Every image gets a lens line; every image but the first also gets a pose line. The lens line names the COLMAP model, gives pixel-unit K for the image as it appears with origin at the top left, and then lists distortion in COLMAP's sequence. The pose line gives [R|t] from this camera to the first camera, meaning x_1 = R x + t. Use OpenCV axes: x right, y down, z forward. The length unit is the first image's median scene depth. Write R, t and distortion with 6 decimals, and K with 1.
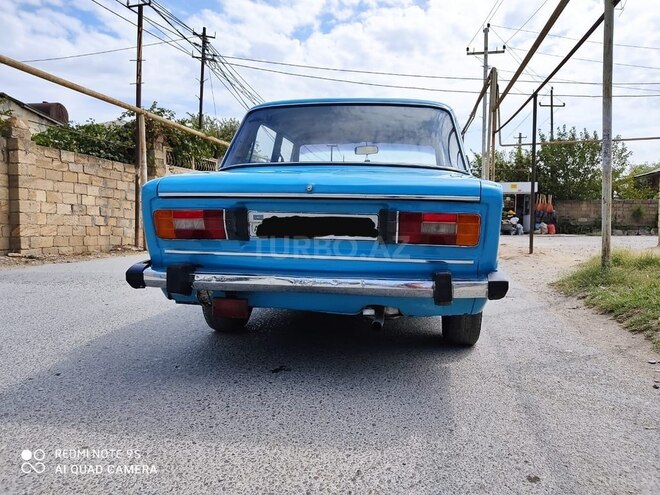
lens RADIAL K [[508.2, 0, 323.8], [0, 508.2, 247.1], [0, 0, 1]] dist [0.048691, -0.077311]
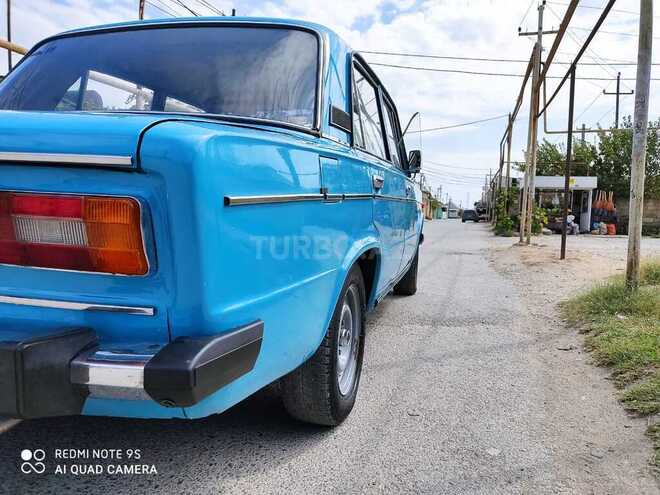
lens RADIAL K [[508.2, 0, 326.5], [0, 508.2, 249.2], [0, 0, 1]] dist [0.048691, -0.077311]
pose [[0.994353, 0.029141, -0.102043, 0.196022], [-0.027411, 0.999456, 0.018315, -0.014131], [0.102522, -0.015414, 0.994611, 0.241435]]
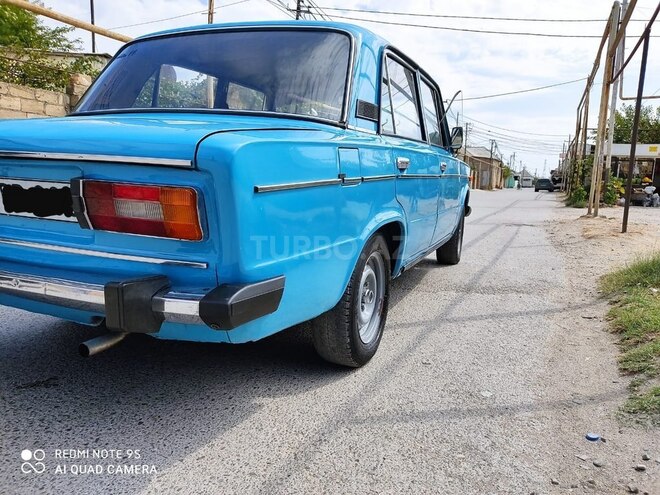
lens RADIAL K [[508.2, 0, 323.2], [0, 508.2, 248.6], [0, 0, 1]] dist [0.048691, -0.077311]
pose [[0.971279, 0.056751, -0.231077, 0.234405], [-0.038324, 0.995773, 0.083467, -0.019811], [0.234837, -0.072214, 0.969349, 0.177609]]
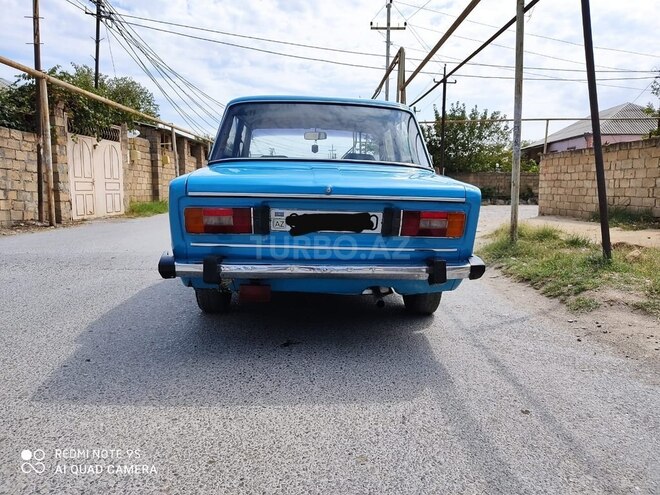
lens RADIAL K [[508.2, 0, 324.7], [0, 508.2, 250.3], [0, 0, 1]] dist [0.048691, -0.077311]
pose [[0.979736, -0.021135, 0.199177, -0.111129], [0.007368, 0.997547, 0.069604, -0.024142], [-0.200160, -0.066726, 0.977488, -0.063036]]
